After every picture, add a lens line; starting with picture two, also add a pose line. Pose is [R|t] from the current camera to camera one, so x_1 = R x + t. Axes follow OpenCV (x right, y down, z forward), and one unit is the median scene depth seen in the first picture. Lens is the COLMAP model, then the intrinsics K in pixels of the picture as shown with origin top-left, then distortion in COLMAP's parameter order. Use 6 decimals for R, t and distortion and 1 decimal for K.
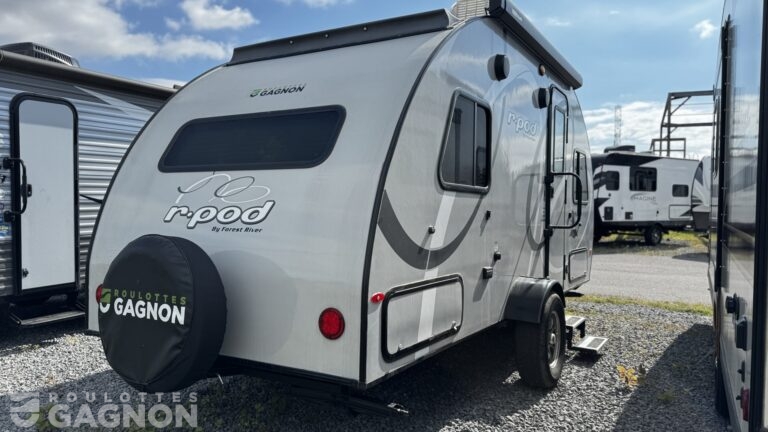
lens RADIAL K [[565.4, 0, 387.3], [0, 565.4, 217.5], [0, 0, 1]] dist [0.011074, 0.001564]
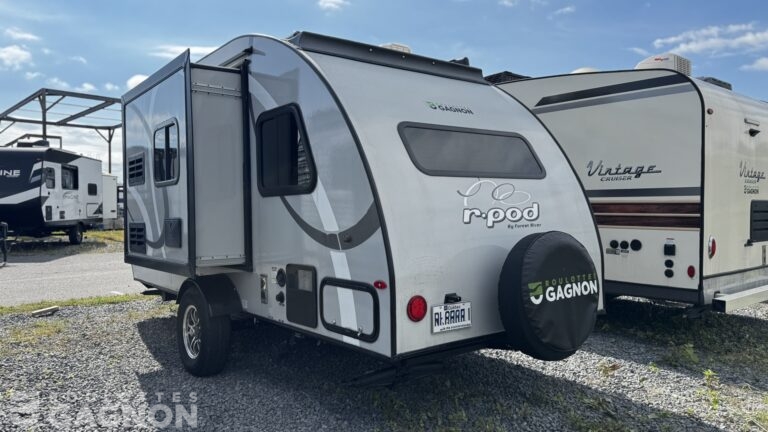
lens RADIAL K [[565.4, 0, 384.5], [0, 565.4, 213.2], [0, 0, 1]] dist [0.011074, 0.001564]
pose [[0.365497, -0.023201, 0.930523, -1.430861], [0.026592, 0.999542, 0.014477, -0.030724], [-0.930433, 0.019453, 0.365947, 0.757345]]
